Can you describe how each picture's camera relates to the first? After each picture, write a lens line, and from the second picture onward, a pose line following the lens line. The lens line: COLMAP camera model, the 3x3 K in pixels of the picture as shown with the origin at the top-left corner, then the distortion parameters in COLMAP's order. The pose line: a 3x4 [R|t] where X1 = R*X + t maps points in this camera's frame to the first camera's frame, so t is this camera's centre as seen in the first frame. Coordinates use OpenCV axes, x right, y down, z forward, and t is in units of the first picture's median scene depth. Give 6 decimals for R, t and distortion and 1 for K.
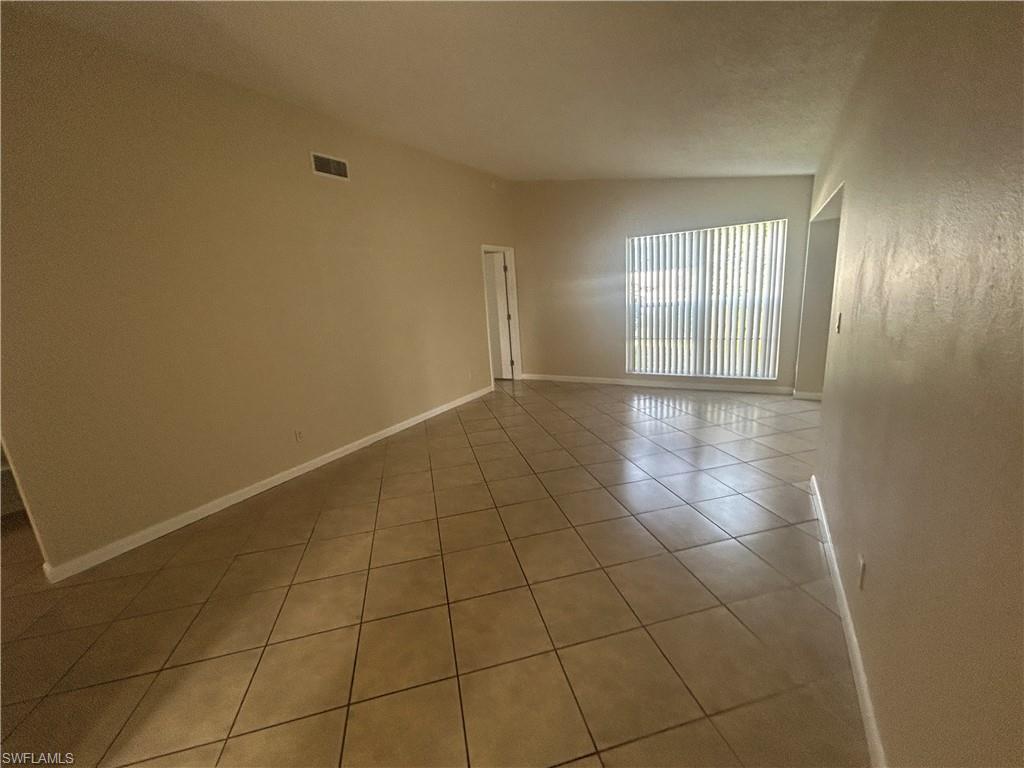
lens RADIAL K [[413.4, 0, 510.8], [0, 413.4, 383.8], [0, 0, 1]] dist [-0.005467, 0.000695]
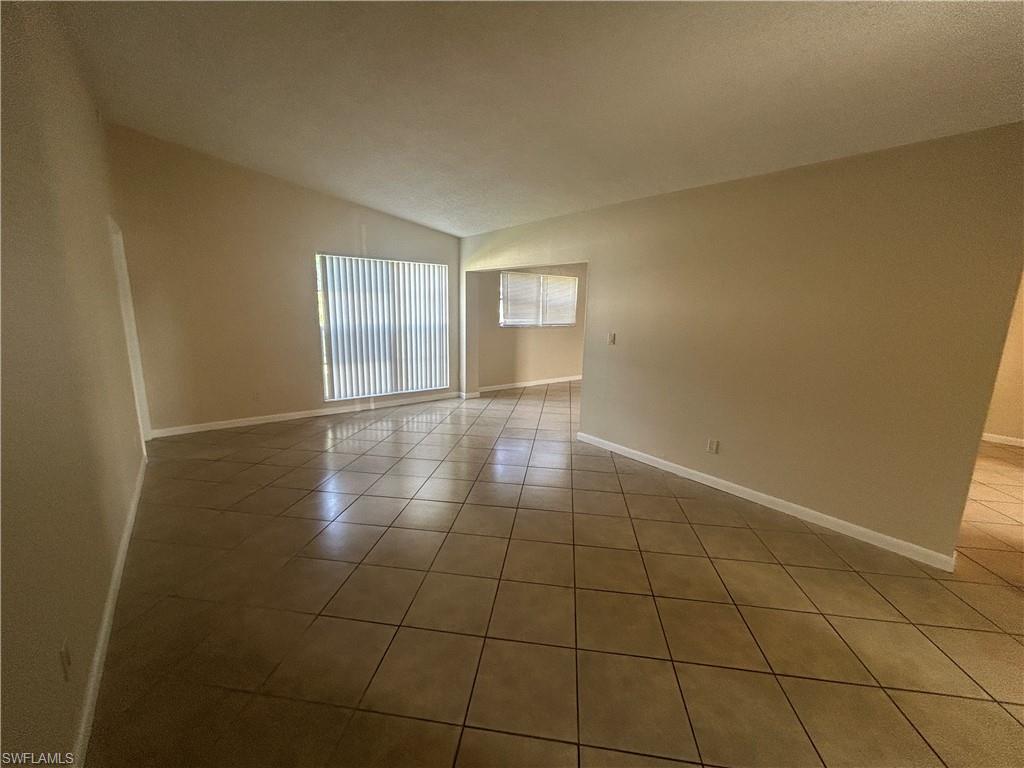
lens RADIAL K [[413.4, 0, 510.8], [0, 413.4, 383.8], [0, 0, 1]] dist [-0.005467, 0.000695]
pose [[0.358007, -0.096973, 0.928670, -0.453228], [0.163829, 0.985687, 0.039770, -0.037961], [-0.919234, 0.137906, 0.368770, 0.325146]]
